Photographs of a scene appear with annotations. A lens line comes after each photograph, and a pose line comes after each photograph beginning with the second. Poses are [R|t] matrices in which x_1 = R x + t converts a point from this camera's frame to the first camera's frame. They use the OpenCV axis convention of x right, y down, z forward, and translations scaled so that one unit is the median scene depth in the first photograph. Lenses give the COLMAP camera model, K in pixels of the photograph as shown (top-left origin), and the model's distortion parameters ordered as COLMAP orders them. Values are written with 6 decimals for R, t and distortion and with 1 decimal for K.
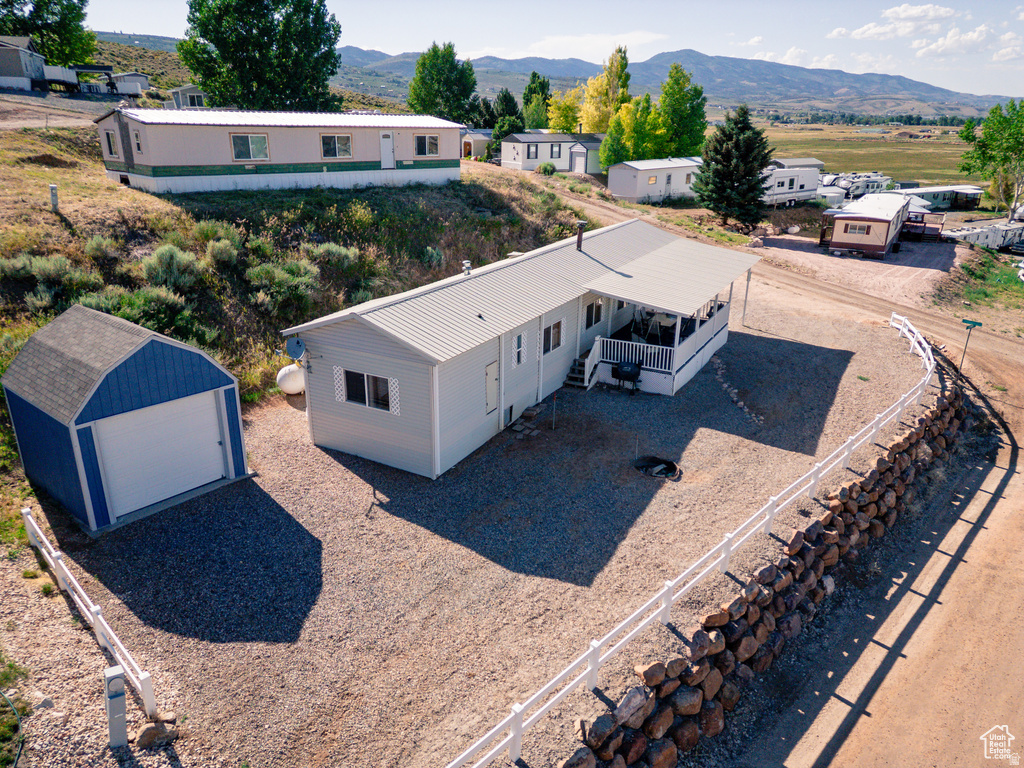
lens RADIAL K [[723.2, 0, 512.0], [0, 723.2, 384.0], [0, 0, 1]] dist [0.007459, 0.001003]
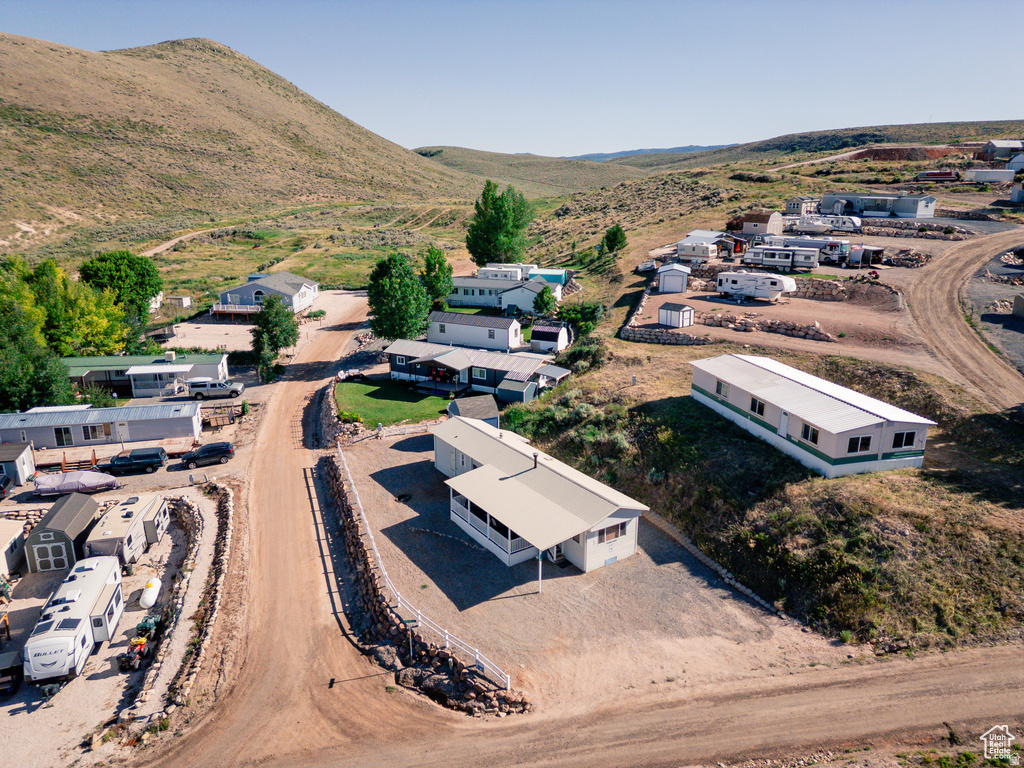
lens RADIAL K [[713.5, 0, 512.0], [0, 713.5, 384.0], [0, 0, 1]] dist [0.046959, -0.004140]
pose [[-0.452458, 0.235998, -0.859992, 1.690668], [-0.320644, 0.856806, 0.403820, -1.124184], [0.832147, 0.458463, -0.311997, 1.468859]]
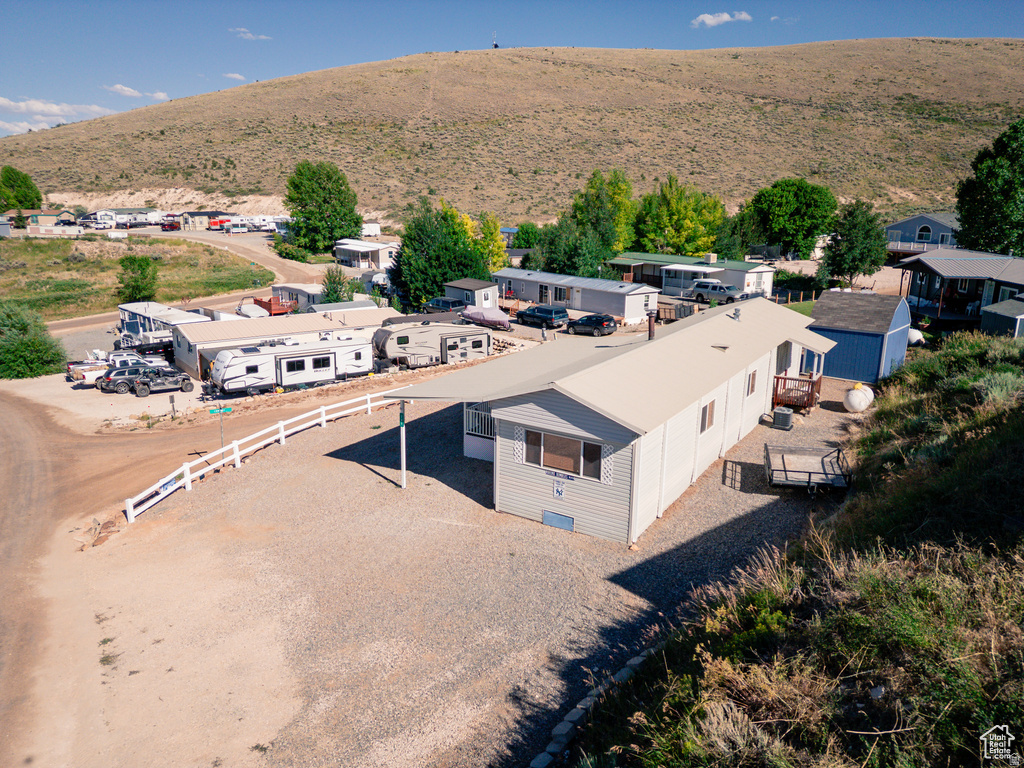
lens RADIAL K [[713.5, 0, 512.0], [0, 713.5, 384.0], [0, 0, 1]] dist [0.046959, -0.004140]
pose [[-0.998313, -0.031687, 0.048660, 0.232698], [0.001803, 0.820662, 0.571411, -0.689300], [-0.058040, 0.570535, -0.819220, 1.852939]]
